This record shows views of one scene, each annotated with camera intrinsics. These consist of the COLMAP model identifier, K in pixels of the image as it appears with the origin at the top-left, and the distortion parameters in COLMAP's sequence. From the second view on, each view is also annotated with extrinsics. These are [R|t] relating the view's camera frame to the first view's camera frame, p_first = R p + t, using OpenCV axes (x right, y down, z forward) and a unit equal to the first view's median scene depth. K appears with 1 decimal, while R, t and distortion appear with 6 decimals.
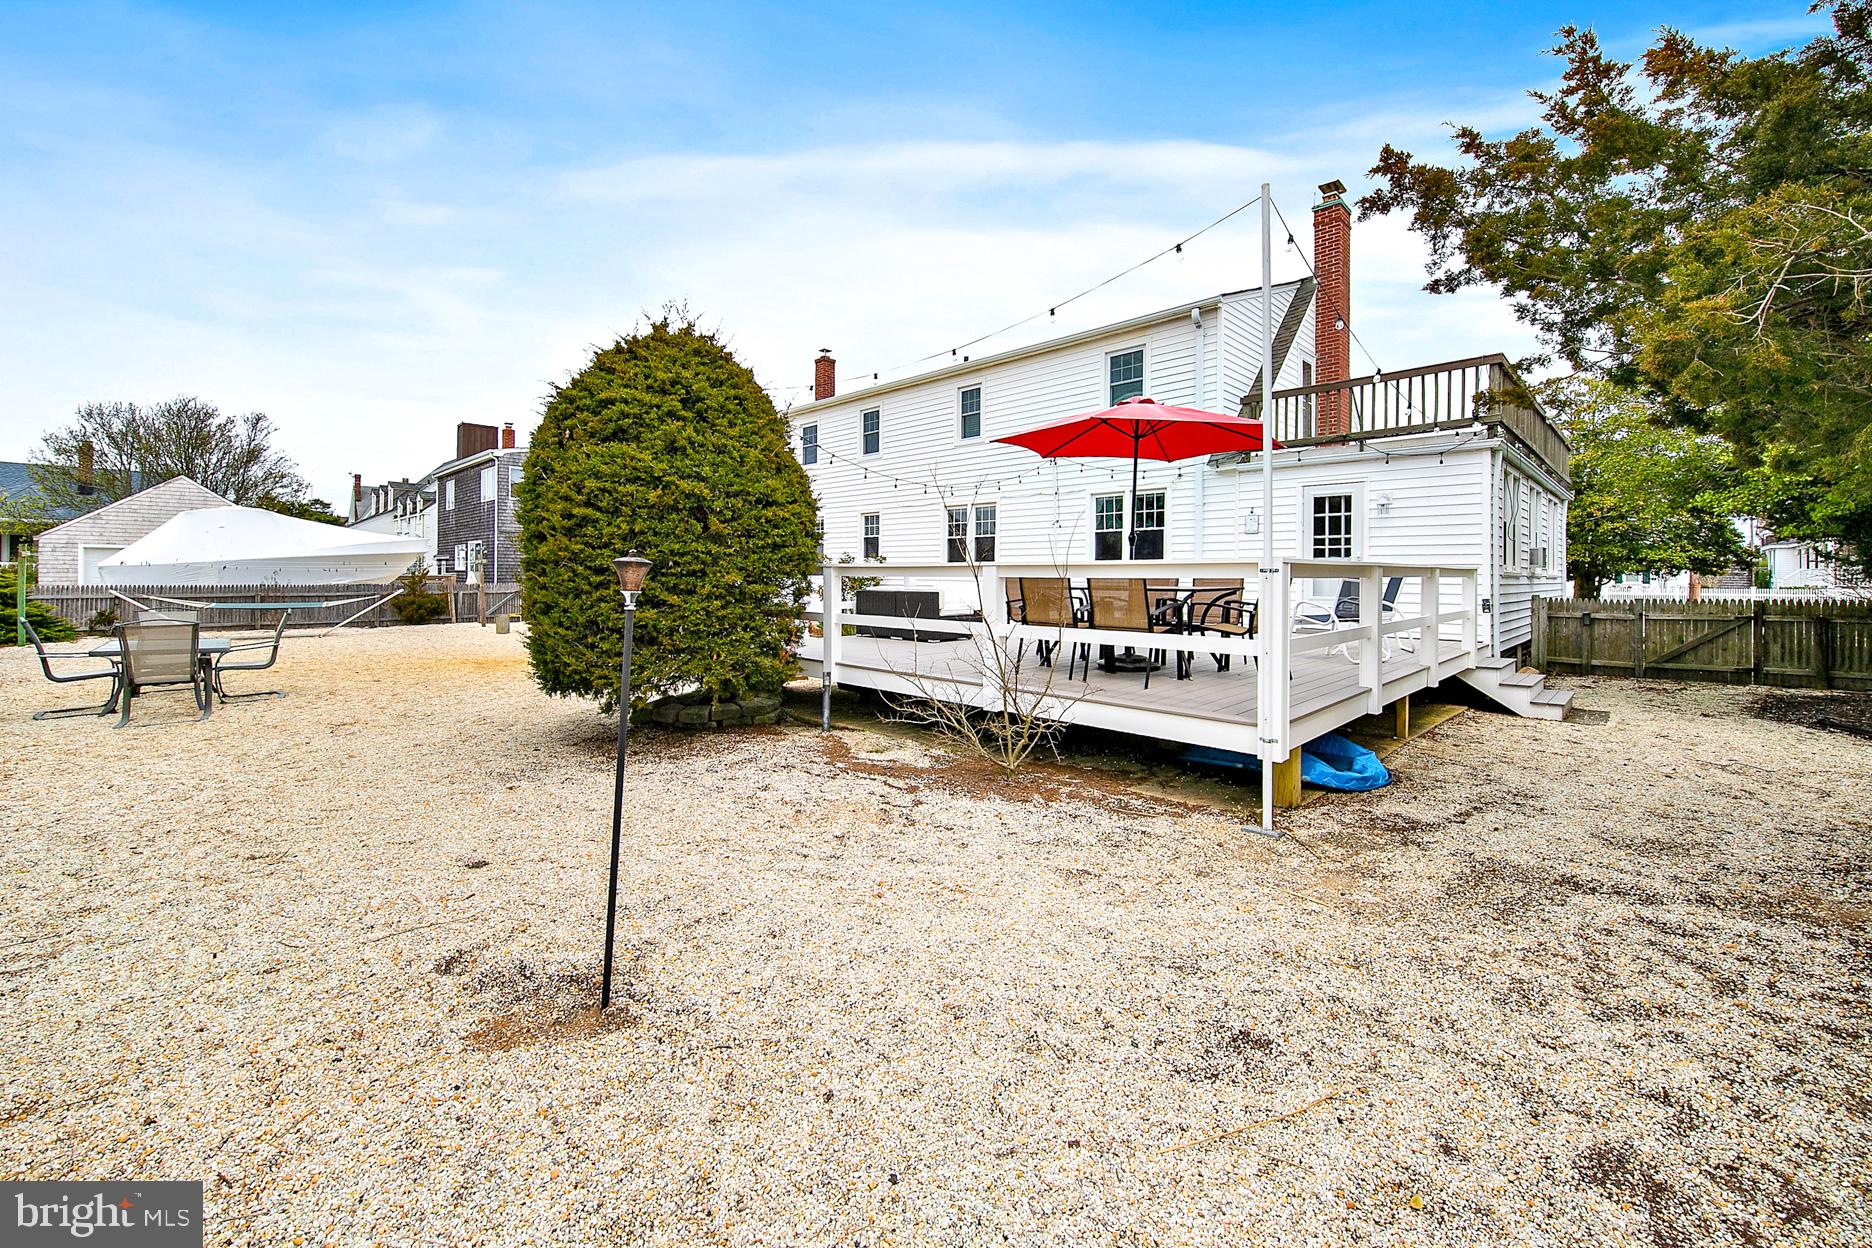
lens RADIAL K [[720.1, 0, 909.8], [0, 720.1, 572.4], [0, 0, 1]] dist [-0.006315, -0.002105]
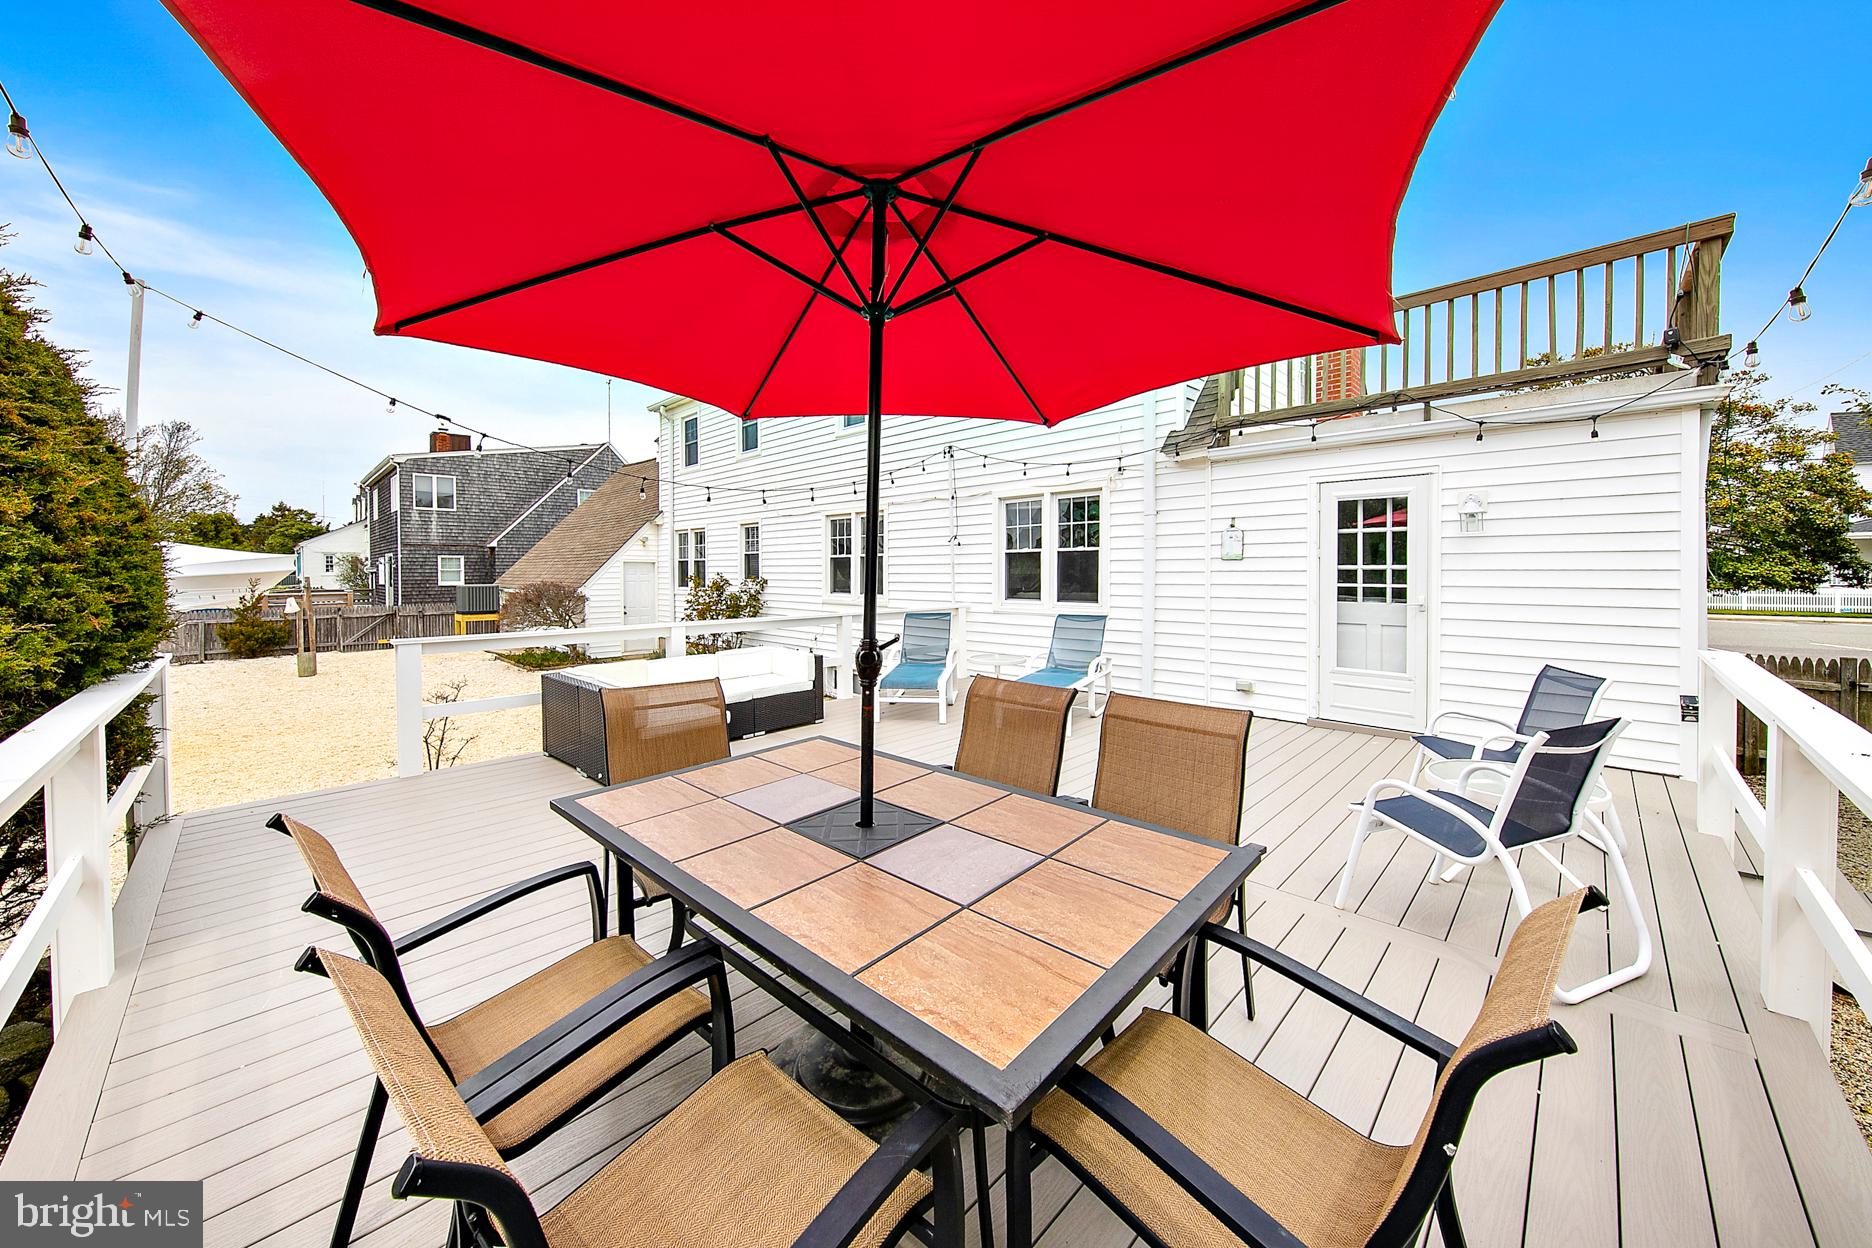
lens RADIAL K [[666.4, 0, 897.4], [0, 666.4, 576.6], [0, 0, 1]] dist [-0.007911, -0.001803]
pose [[0.999931, -0.010038, -0.006061, 0.172464], [0.010097, 0.999900, 0.009877, -0.044190], [0.005961, -0.009937, 0.999933, 0.386297]]
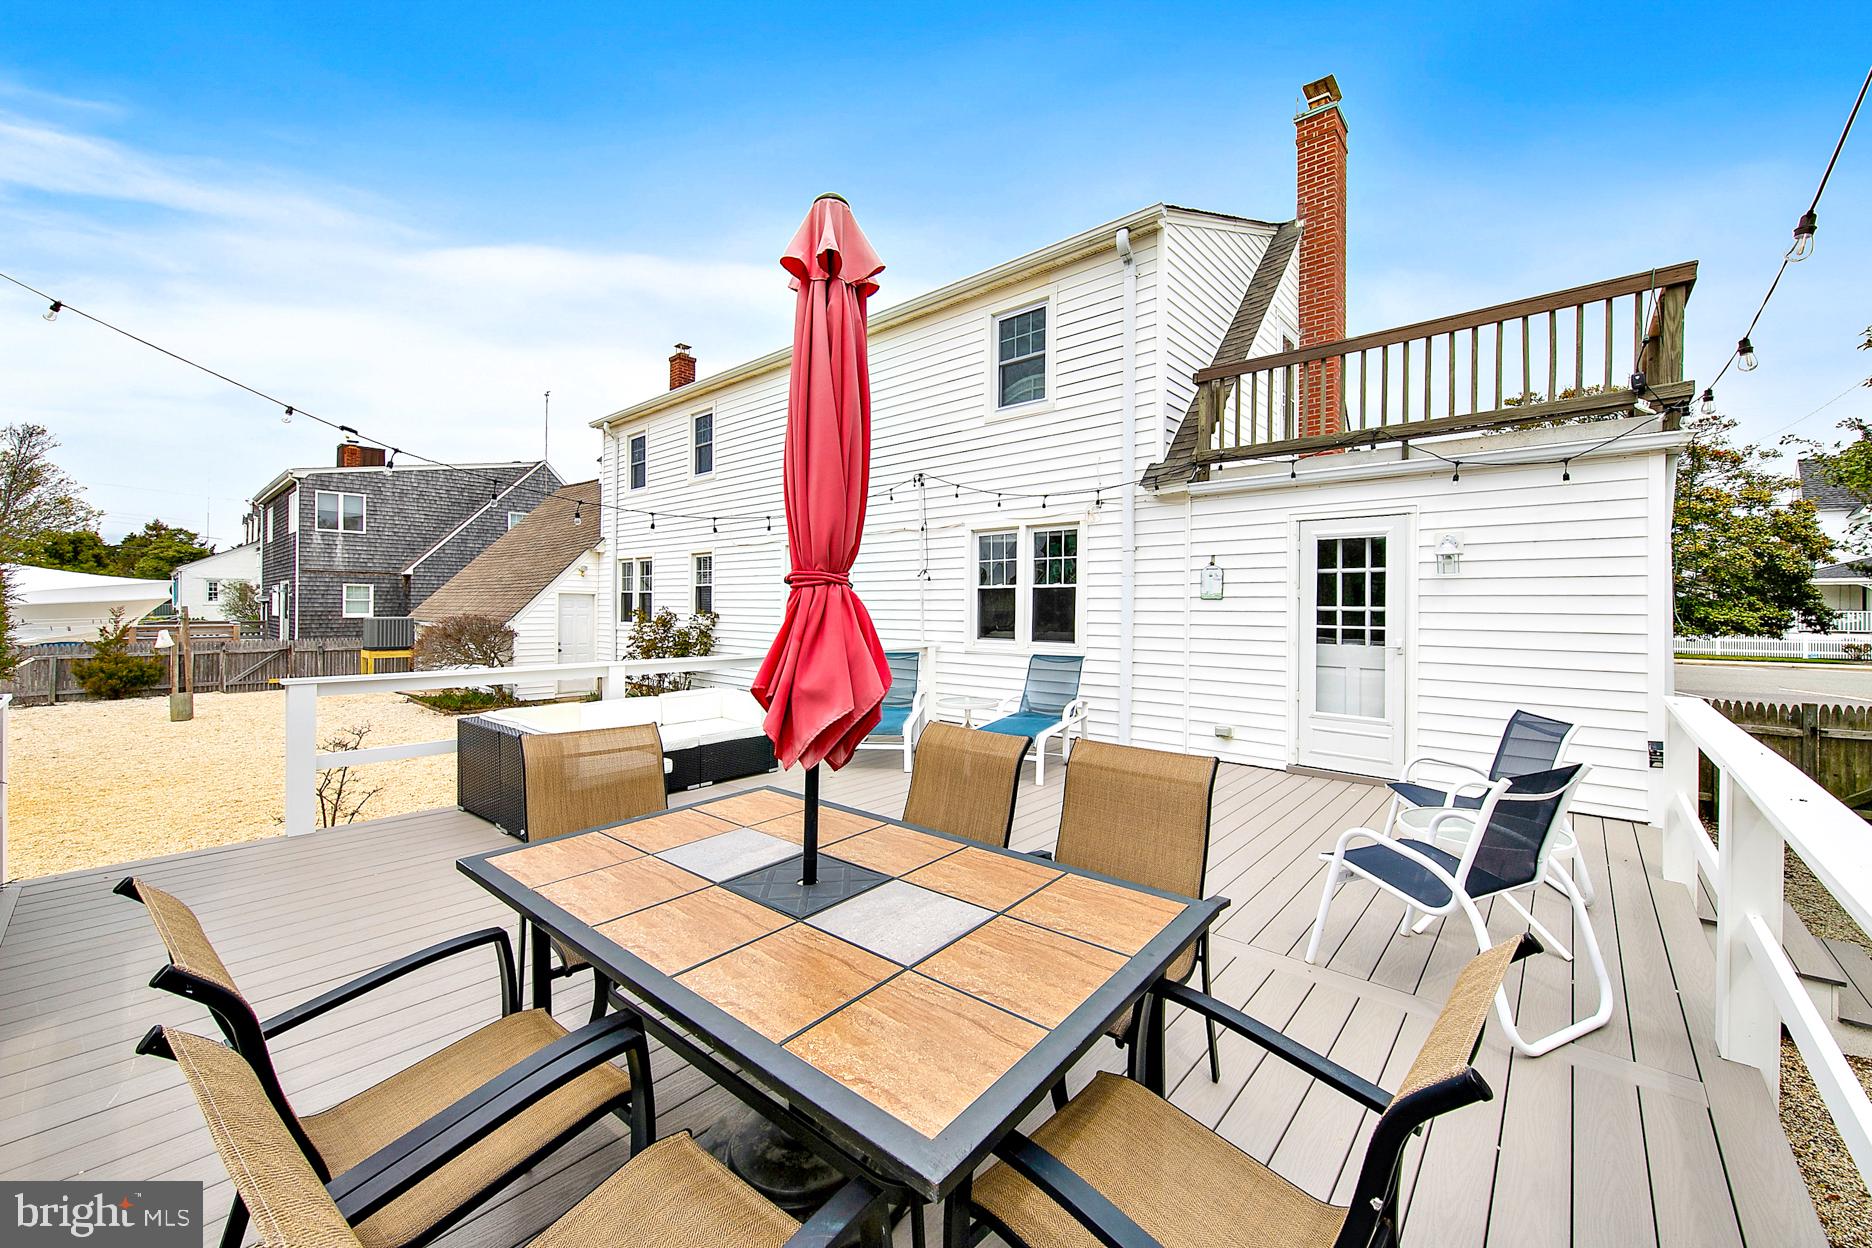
lens RADIAL K [[720.1, 0, 914.2], [0, 720.1, 601.6], [0, 0, 1]] dist [-0.006315, -0.002105]
pose [[0.998142, 0.001166, 0.060916, 0.176270], [-0.000824, 0.999984, -0.005646, -0.044594], [-0.060921, 0.005586, 0.998127, 0.384206]]
